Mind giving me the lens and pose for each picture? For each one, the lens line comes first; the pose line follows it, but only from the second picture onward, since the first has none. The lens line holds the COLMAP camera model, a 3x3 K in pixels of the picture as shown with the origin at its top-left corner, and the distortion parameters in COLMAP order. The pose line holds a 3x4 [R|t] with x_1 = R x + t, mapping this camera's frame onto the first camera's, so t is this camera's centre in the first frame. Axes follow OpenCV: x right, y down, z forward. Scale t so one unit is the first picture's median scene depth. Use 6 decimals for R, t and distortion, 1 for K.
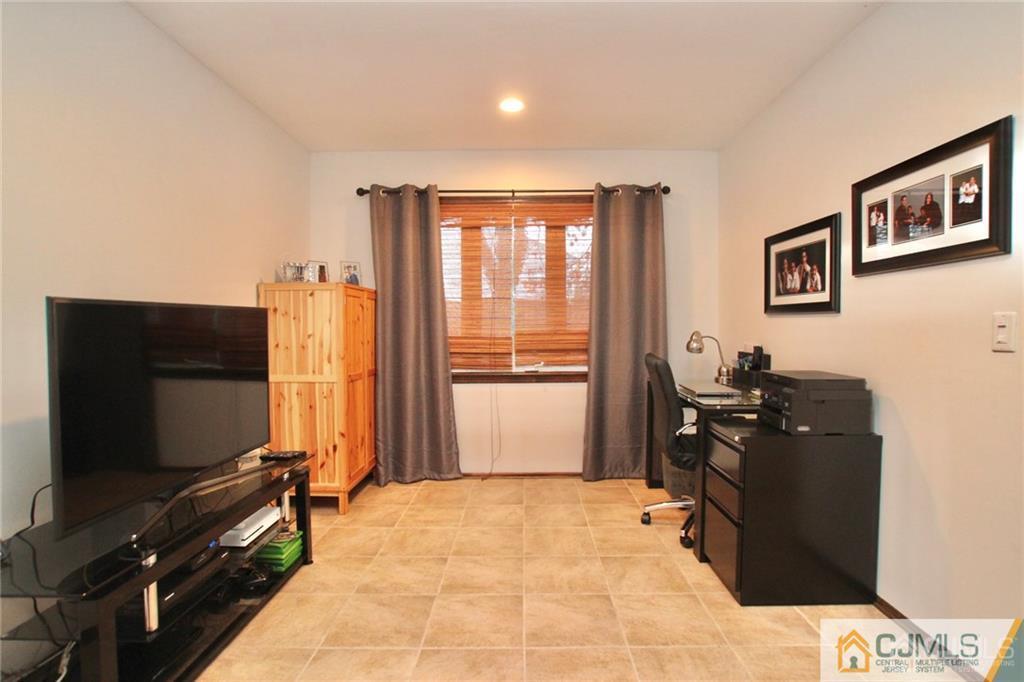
lens RADIAL K [[513.8, 0, 522.5], [0, 513.8, 343.7], [0, 0, 1]] dist [-0.004860, 0.001875]
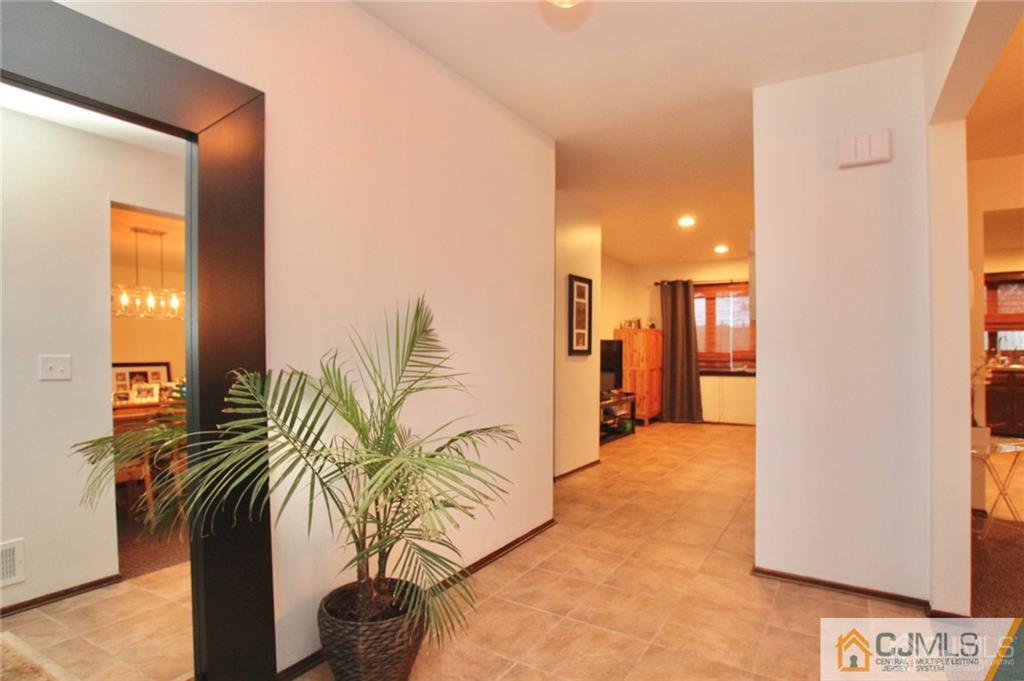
lens RADIAL K [[513.8, 0, 519.9], [0, 513.8, 347.9], [0, 0, 1]] dist [-0.004860, 0.001875]
pose [[0.841183, 0.005350, -0.540723, 0.366535], [-0.019943, 0.999578, -0.021134, 0.025369], [0.540382, 0.028561, 0.840935, -1.103191]]
